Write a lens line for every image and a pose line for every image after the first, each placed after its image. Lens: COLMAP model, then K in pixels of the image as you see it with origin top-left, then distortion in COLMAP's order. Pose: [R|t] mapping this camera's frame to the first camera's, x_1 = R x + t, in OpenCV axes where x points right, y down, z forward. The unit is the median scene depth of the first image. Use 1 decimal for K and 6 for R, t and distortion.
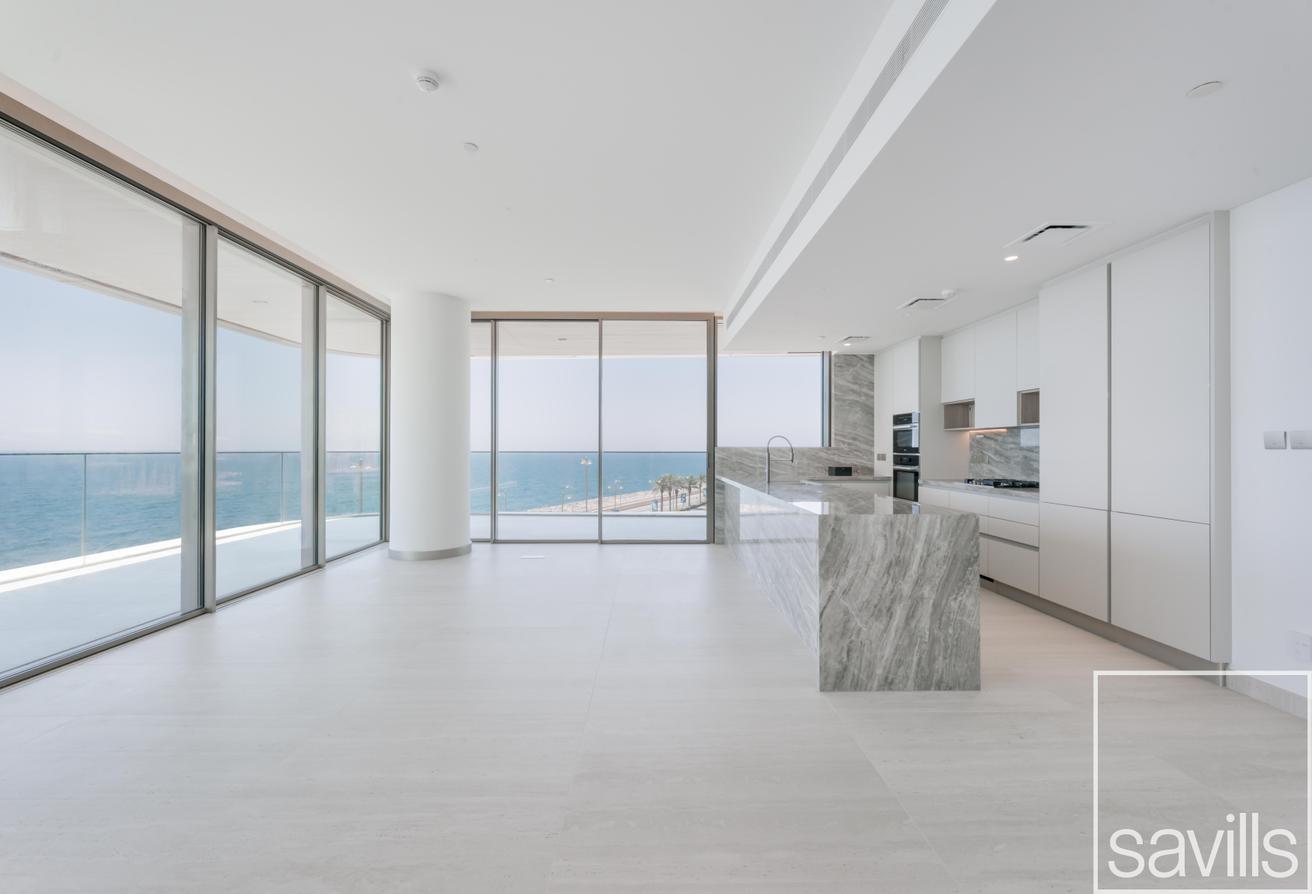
lens RADIAL K [[523.4, 0, 655.0], [0, 523.4, 444.2], [0, 0, 1]] dist [-0.001138, -0.000095]
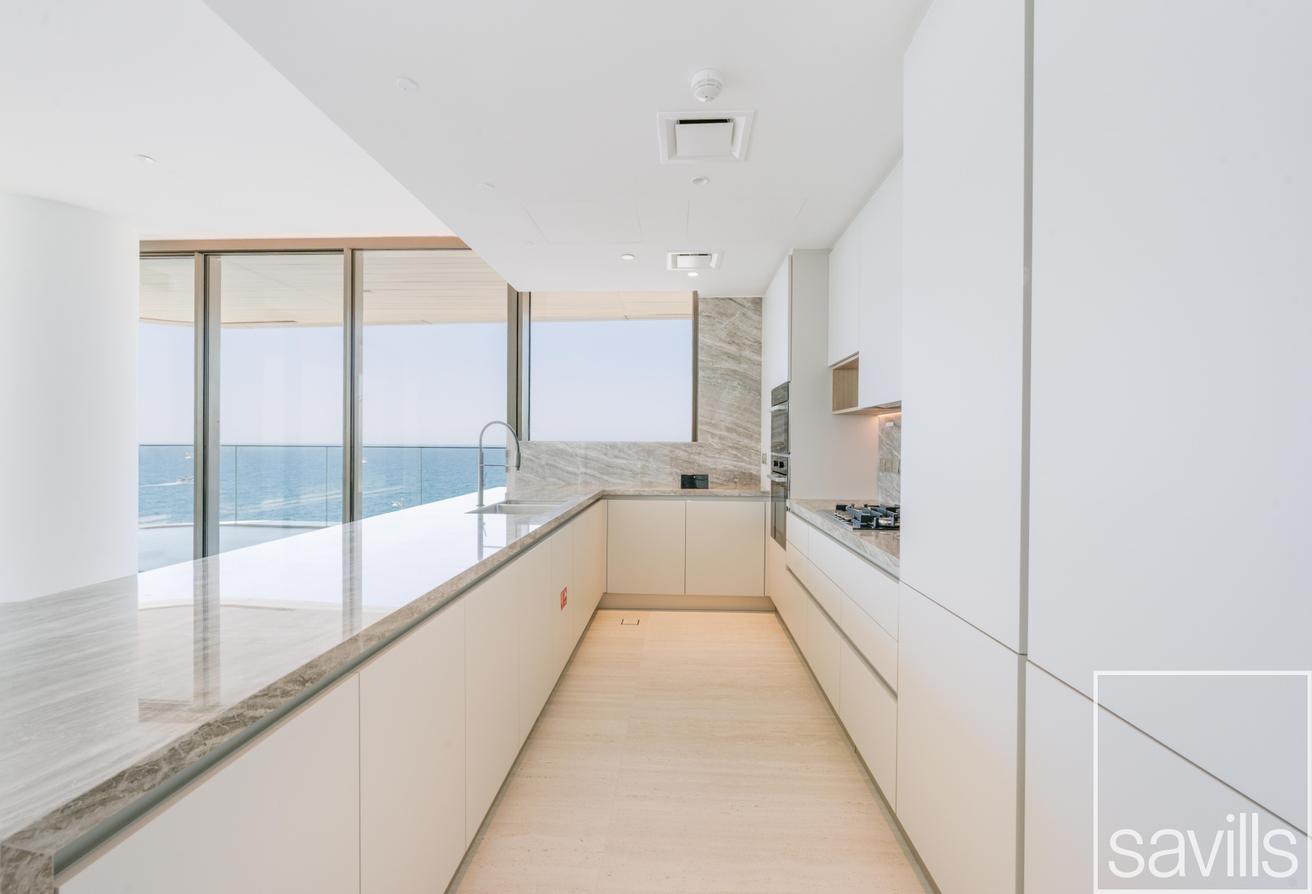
lens RADIAL K [[549.9, 0, 645.8], [0, 549.9, 441.1], [0, 0, 1]] dist [0.017976, -0.000047]
pose [[0.997267, 0.005673, -0.073657, 0.829798], [-0.005439, 0.999979, 0.003381, 0.005339], [0.073675, -0.002971, 0.997278, 0.811976]]
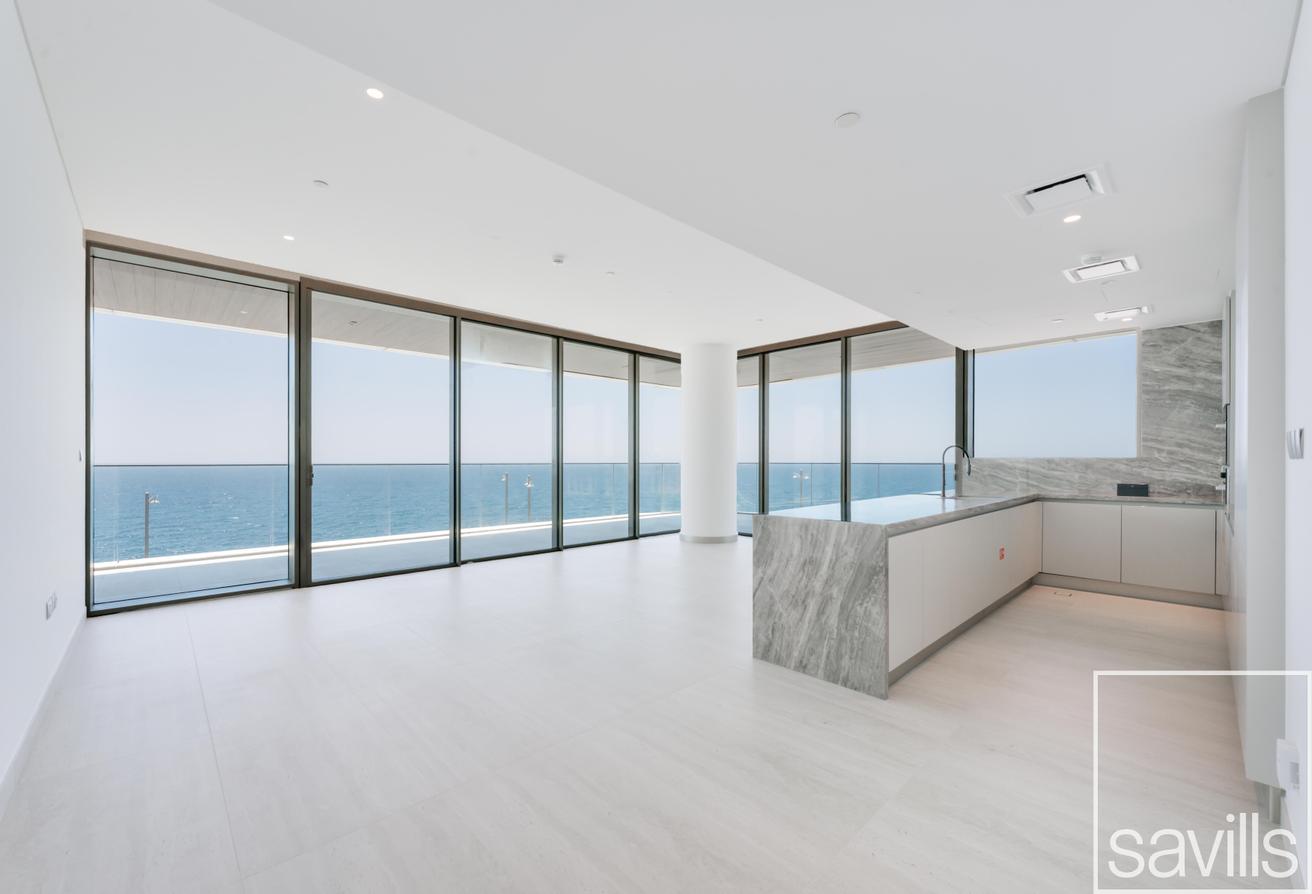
lens RADIAL K [[527.6, 0, 659.5], [0, 527.6, 463.8], [0, 0, 1]] dist [0.000079, 0.000062]
pose [[0.682452, 0.001798, -0.730928, 1.065696], [0.008798, 0.999904, 0.010673, 0.002751], [0.730877, -0.013714, 0.682371, -0.001248]]
